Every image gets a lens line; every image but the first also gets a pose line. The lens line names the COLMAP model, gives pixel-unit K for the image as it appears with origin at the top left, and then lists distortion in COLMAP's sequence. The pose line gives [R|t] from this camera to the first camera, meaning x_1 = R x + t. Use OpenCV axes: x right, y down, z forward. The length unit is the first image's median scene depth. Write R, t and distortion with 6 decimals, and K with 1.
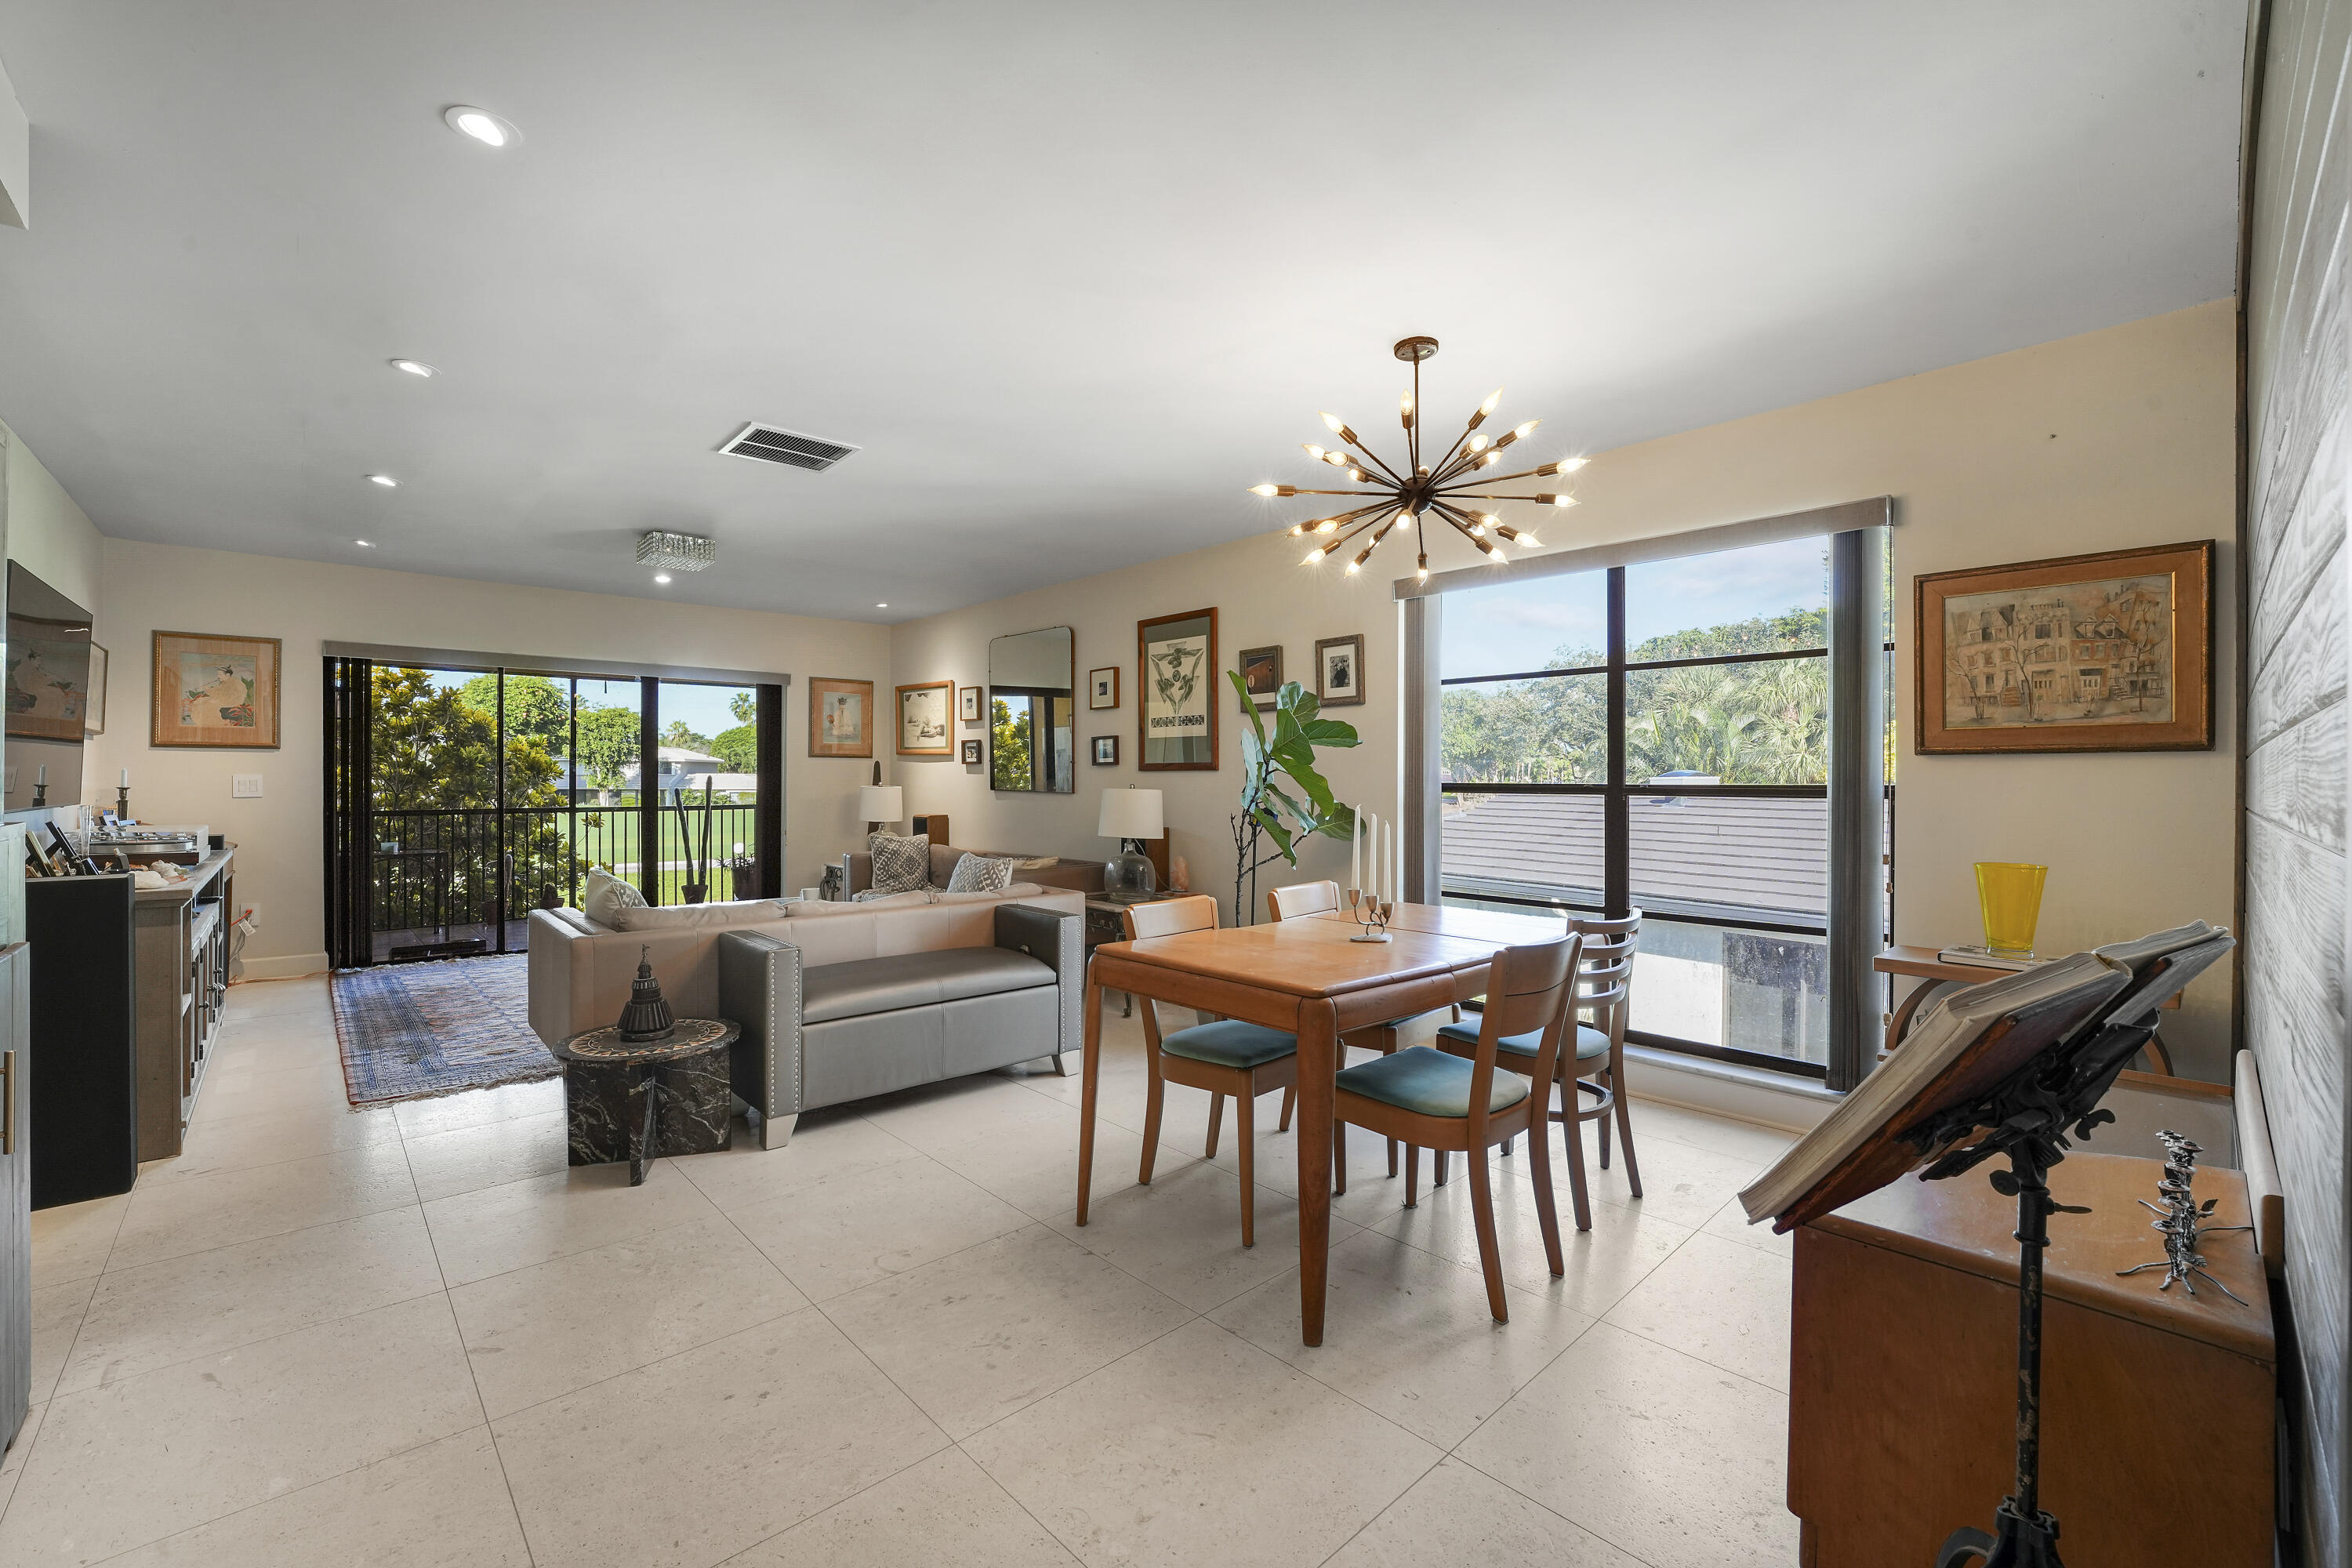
lens RADIAL K [[956.6, 0, 1158.8], [0, 956.6, 778.4], [0, 0, 1]] dist [-0.025725, 0.001927]
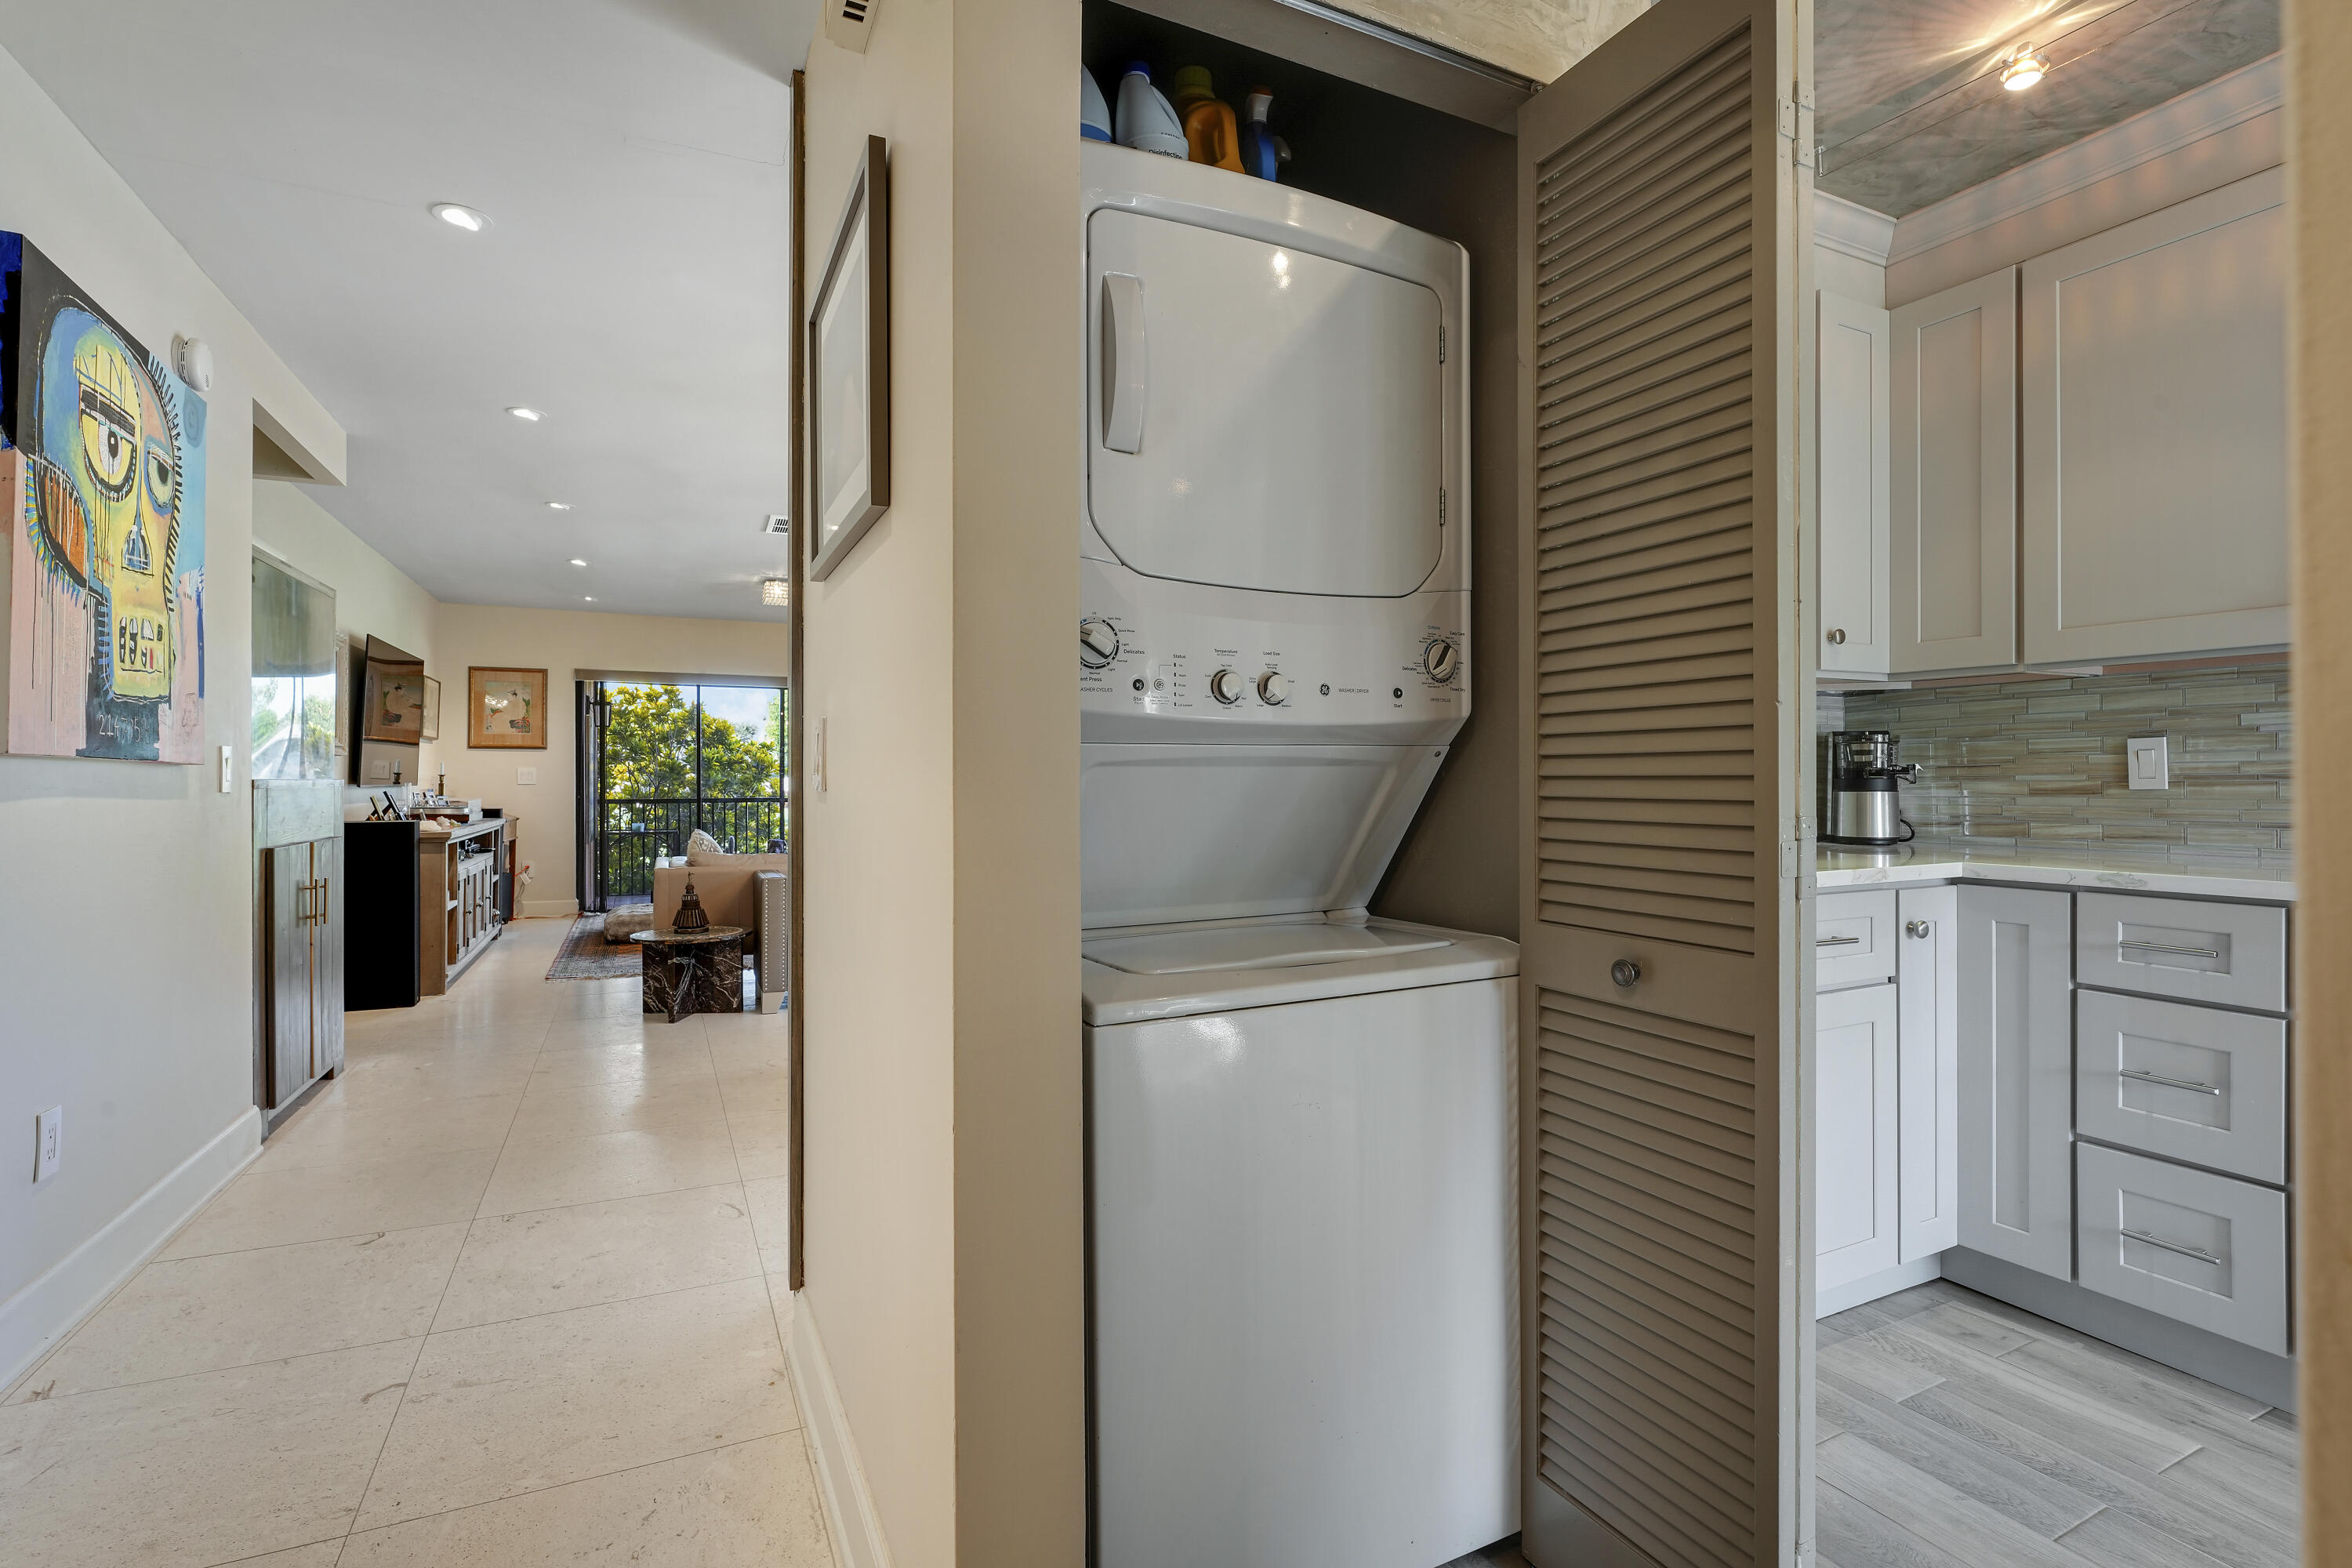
lens RADIAL K [[1059.4, 0, 1163.9], [0, 1059.4, 778.9], [0, 0, 1]] dist [0.000032, 0.000437]
pose [[0.957309, -0.002941, -0.289050, 0.368137], [0.002165, 0.999993, -0.003006, 0.017958], [0.289057, 0.002252, 0.957309, -0.220976]]
